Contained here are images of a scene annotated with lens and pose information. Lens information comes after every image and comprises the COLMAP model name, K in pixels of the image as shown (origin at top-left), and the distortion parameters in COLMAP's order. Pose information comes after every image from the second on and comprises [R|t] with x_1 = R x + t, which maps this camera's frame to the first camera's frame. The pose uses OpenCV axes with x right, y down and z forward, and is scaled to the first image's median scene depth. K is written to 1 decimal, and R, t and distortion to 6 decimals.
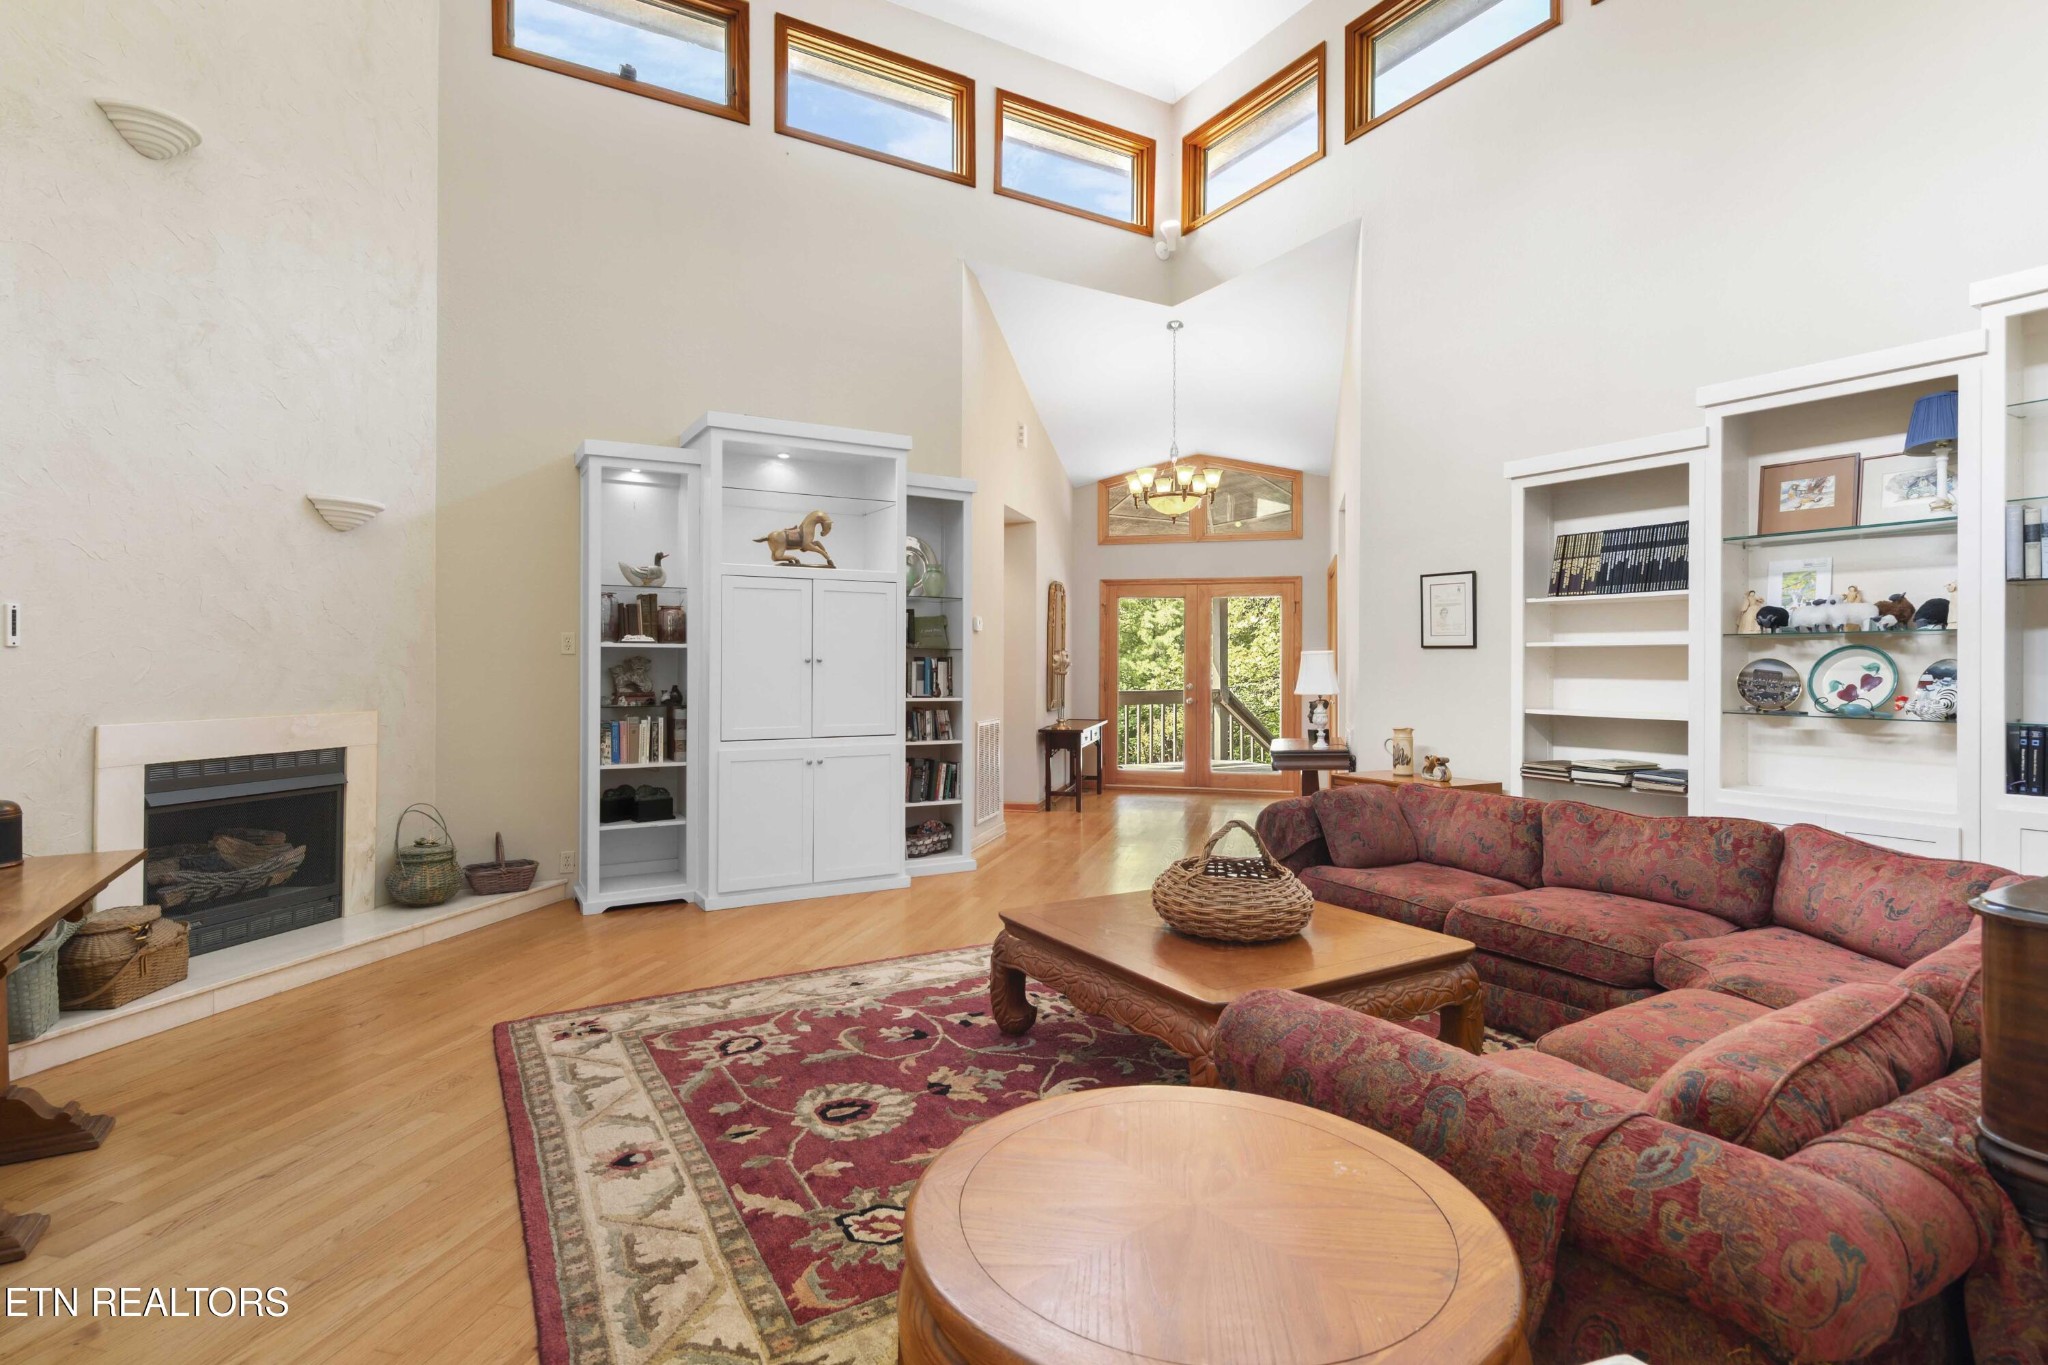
lens RADIAL K [[996.3, 0, 1023.7], [0, 996.3, 674.3], [0, 0, 1]] dist [0.001374, 0.000091]
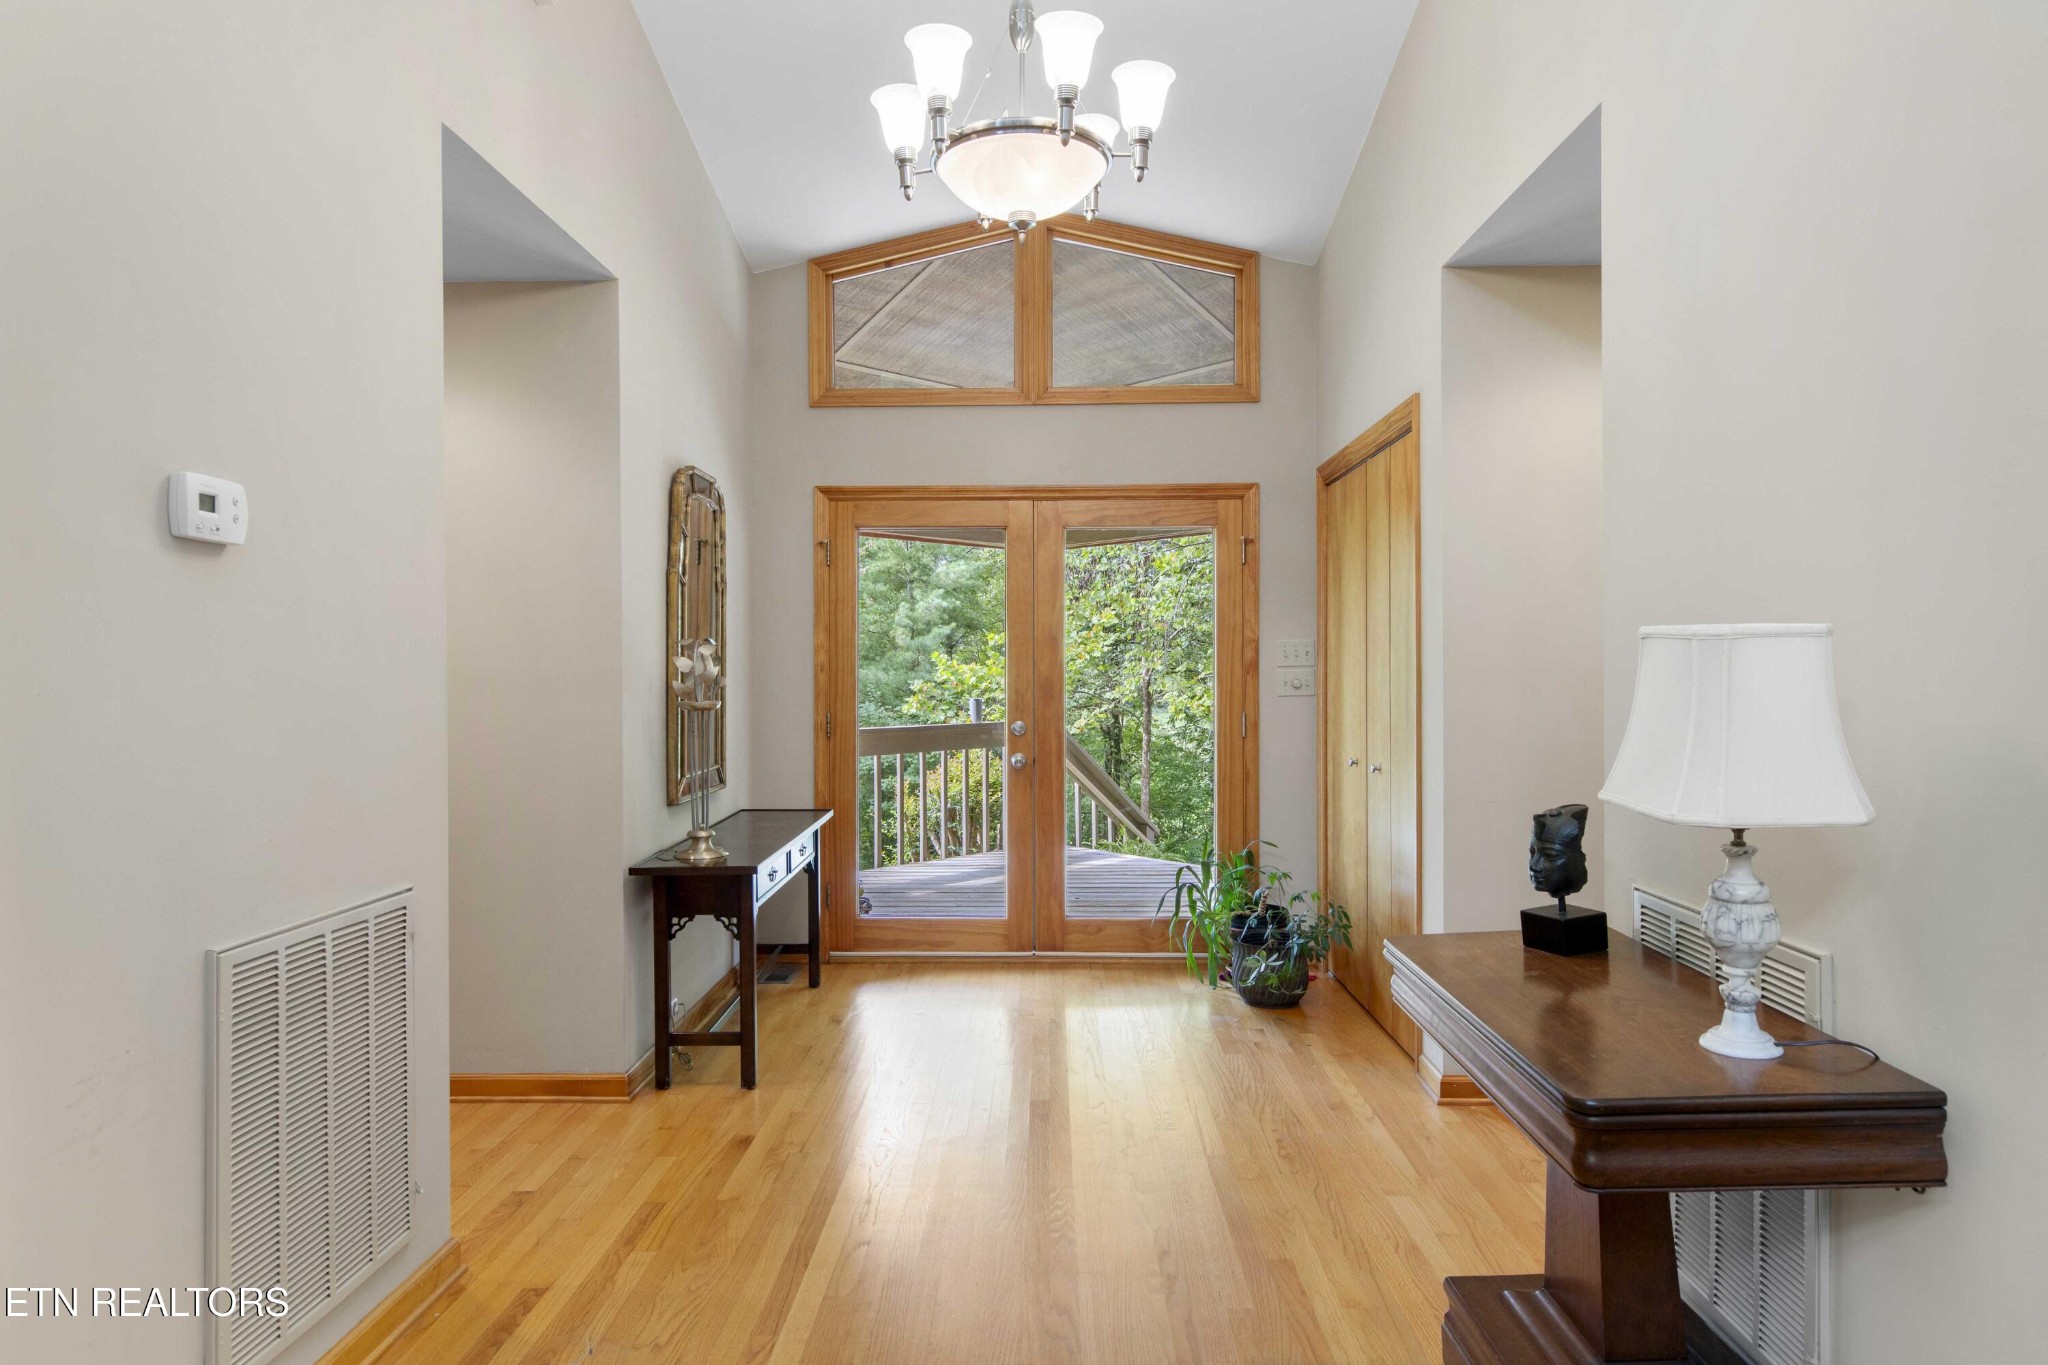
lens RADIAL K [[996.3, 0, 1023.7], [0, 996.3, 674.3], [0, 0, 1]] dist [0.001374, 0.000091]
pose [[0.968557, -0.007157, 0.248691, 0.057483], [0.009417, 0.999924, -0.007902, -0.008106], [-0.248615, 0.009995, 0.968551, 0.565985]]
